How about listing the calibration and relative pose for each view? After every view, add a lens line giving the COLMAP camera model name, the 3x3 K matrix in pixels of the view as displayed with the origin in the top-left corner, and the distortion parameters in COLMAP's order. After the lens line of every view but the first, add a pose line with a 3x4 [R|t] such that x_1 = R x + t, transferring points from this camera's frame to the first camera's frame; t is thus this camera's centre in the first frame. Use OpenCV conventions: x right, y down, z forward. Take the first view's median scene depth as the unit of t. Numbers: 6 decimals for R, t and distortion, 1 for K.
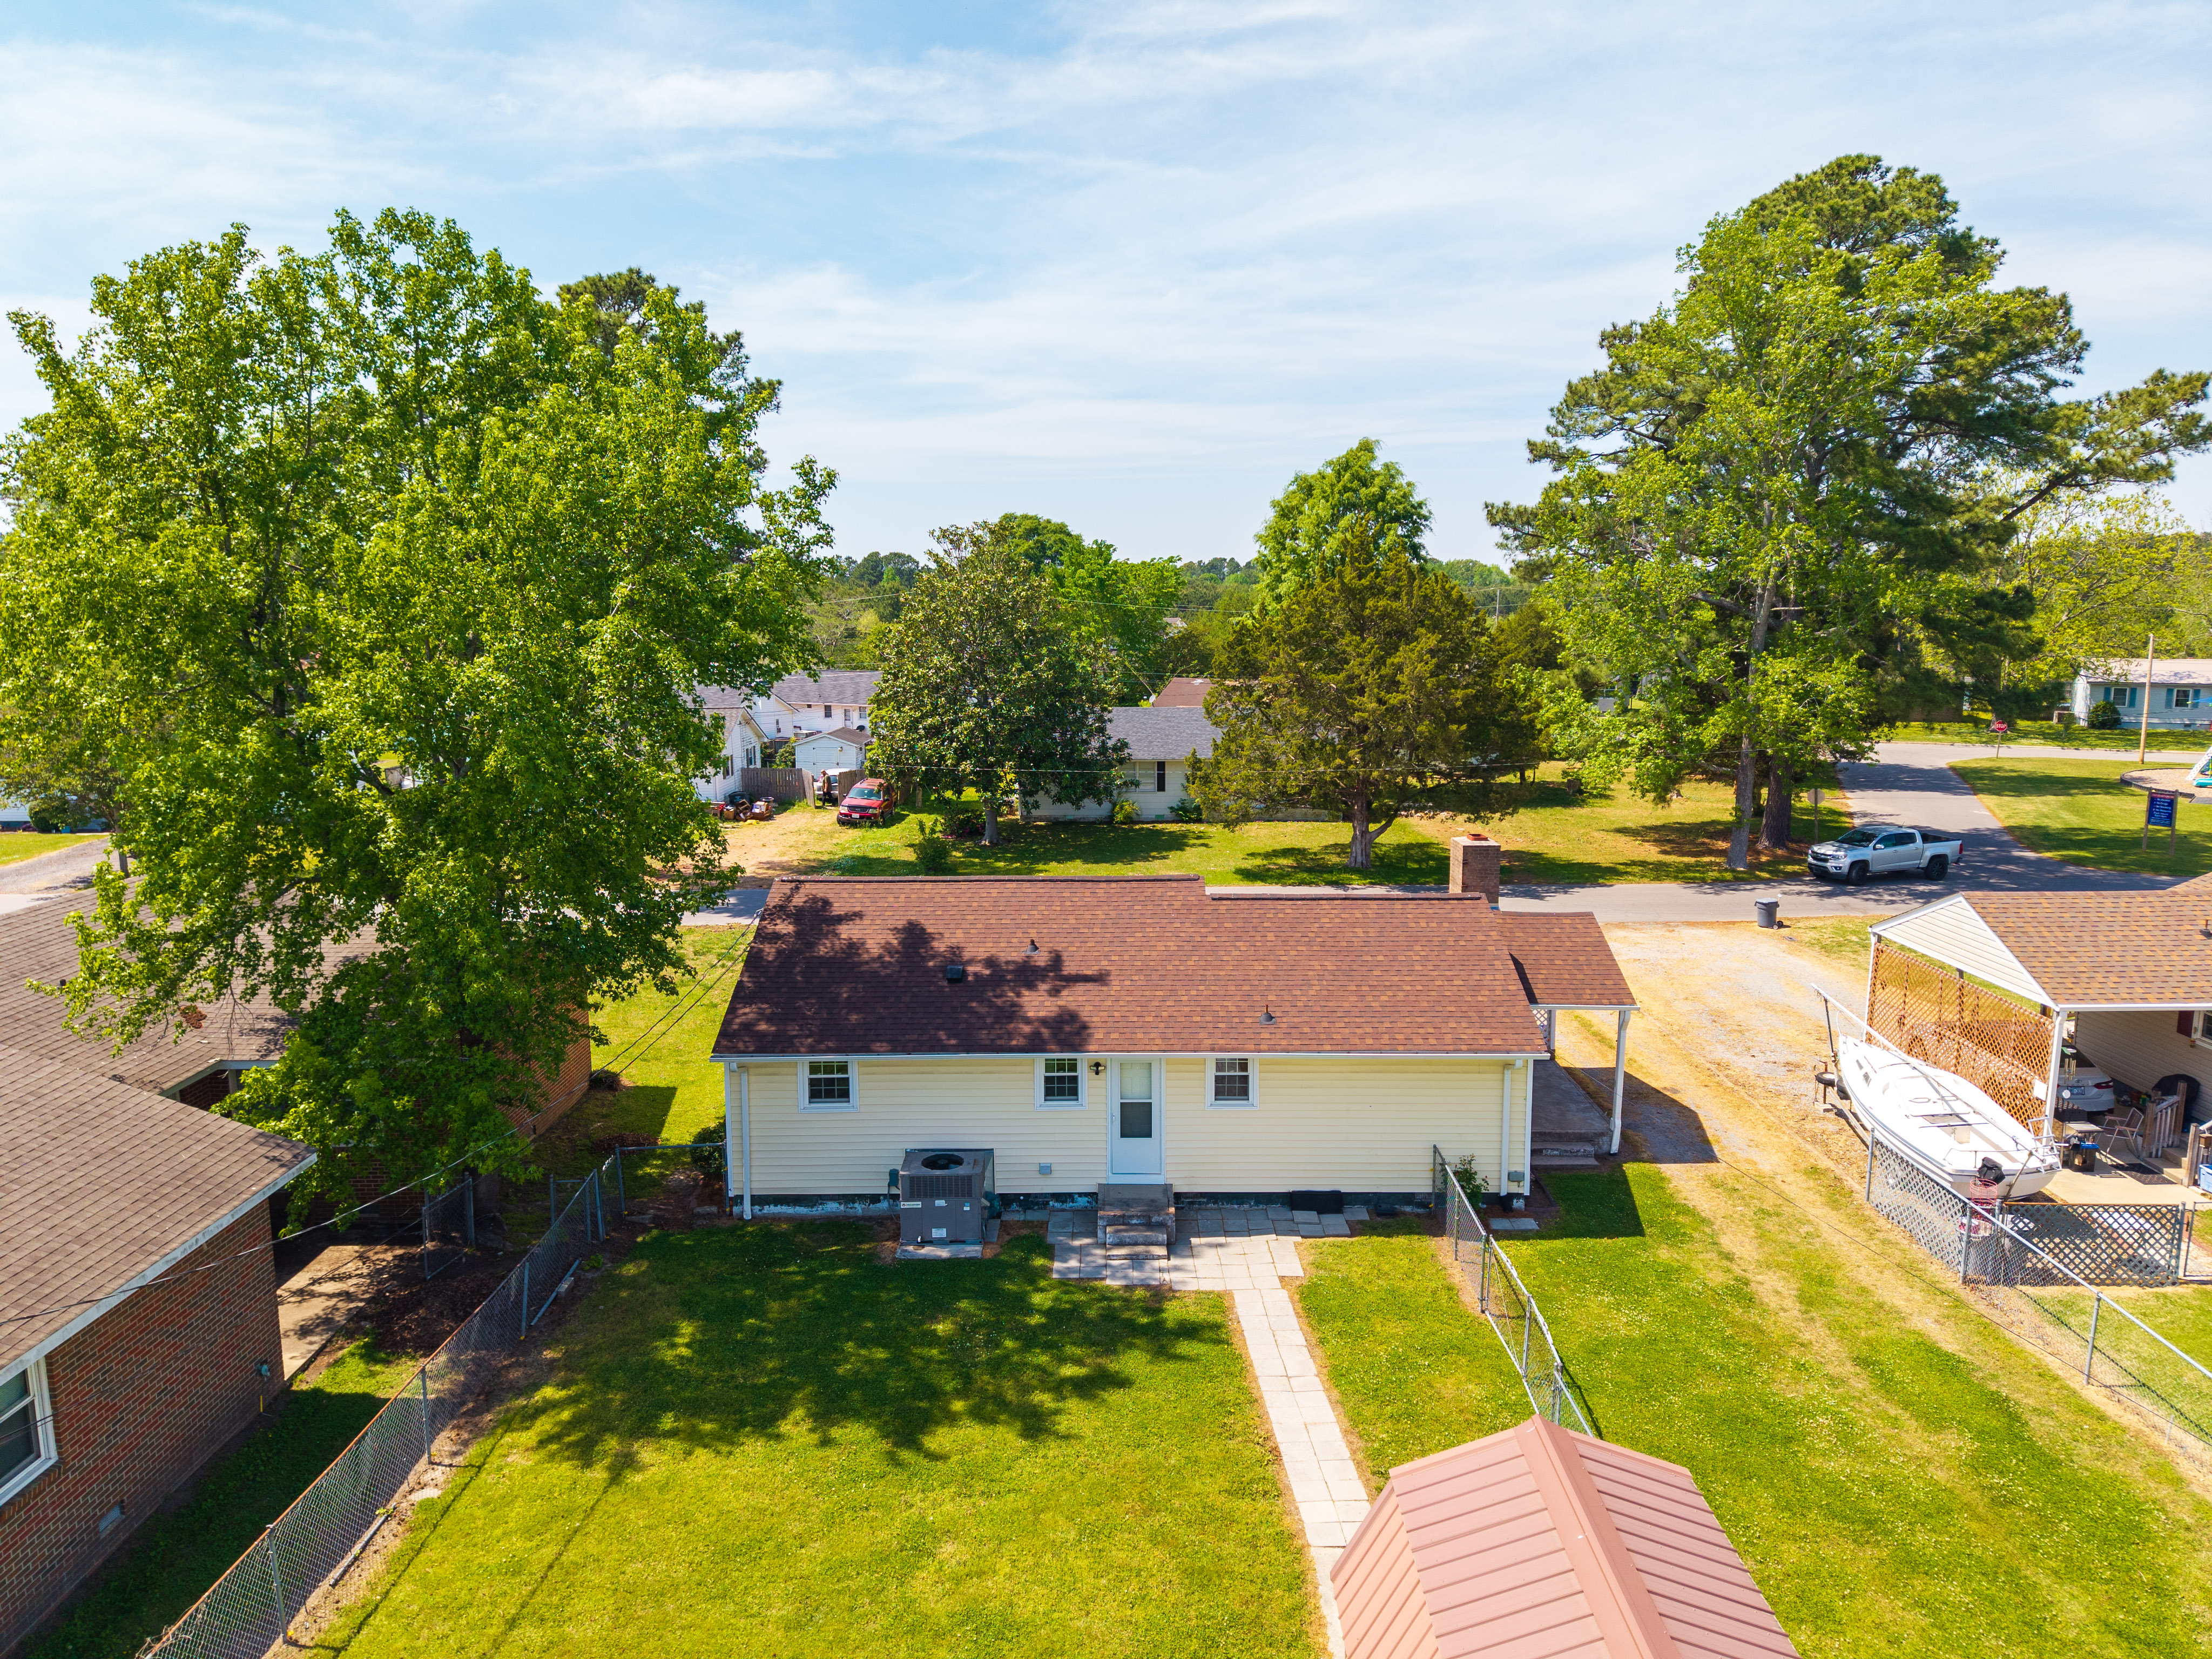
lens RADIAL K [[1468.0, 0, 1106.0], [0, 1468.0, 829.5], [0, 0, 1]] dist [0.028967, -0.039022]
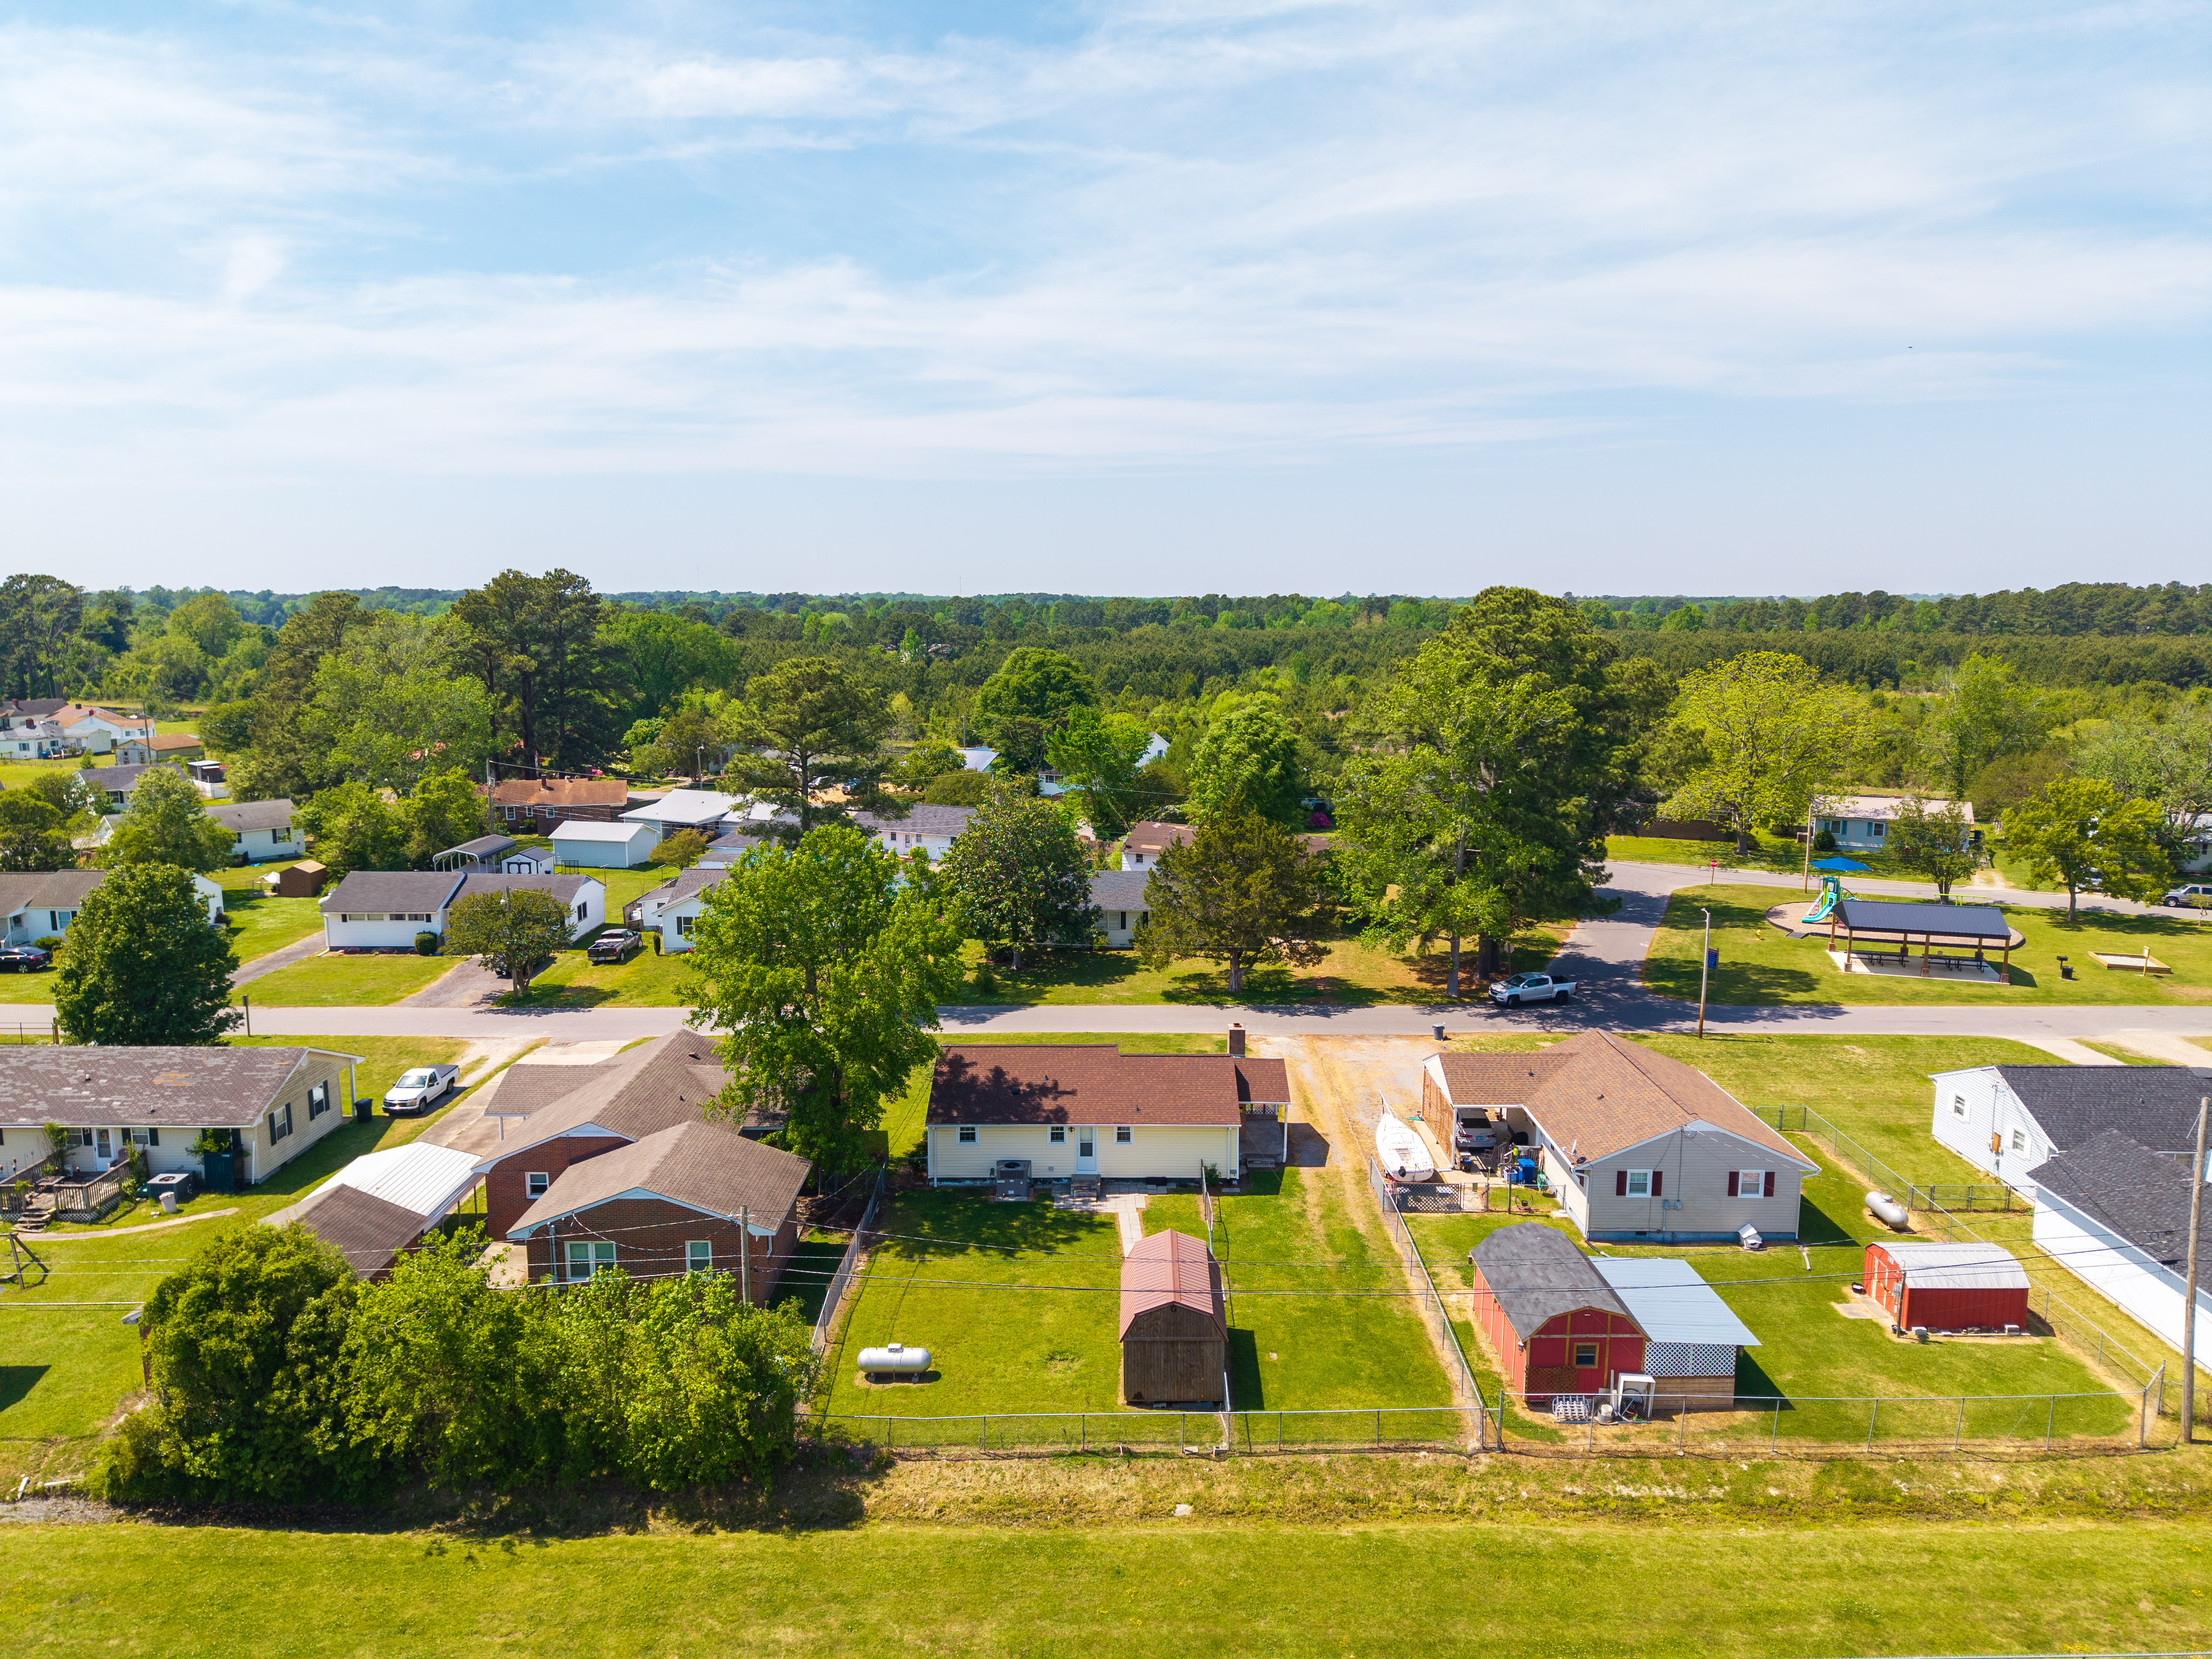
lens RADIAL K [[1468.0, 0, 1106.0], [0, 1468.0, 829.5], [0, 0, 1]] dist [0.028967, -0.039022]
pose [[0.999979, 0.004794, -0.004254, 0.063125], [-0.004777, 0.999980, 0.004120, -0.373478], [0.004274, -0.004100, 0.999982, -1.573329]]
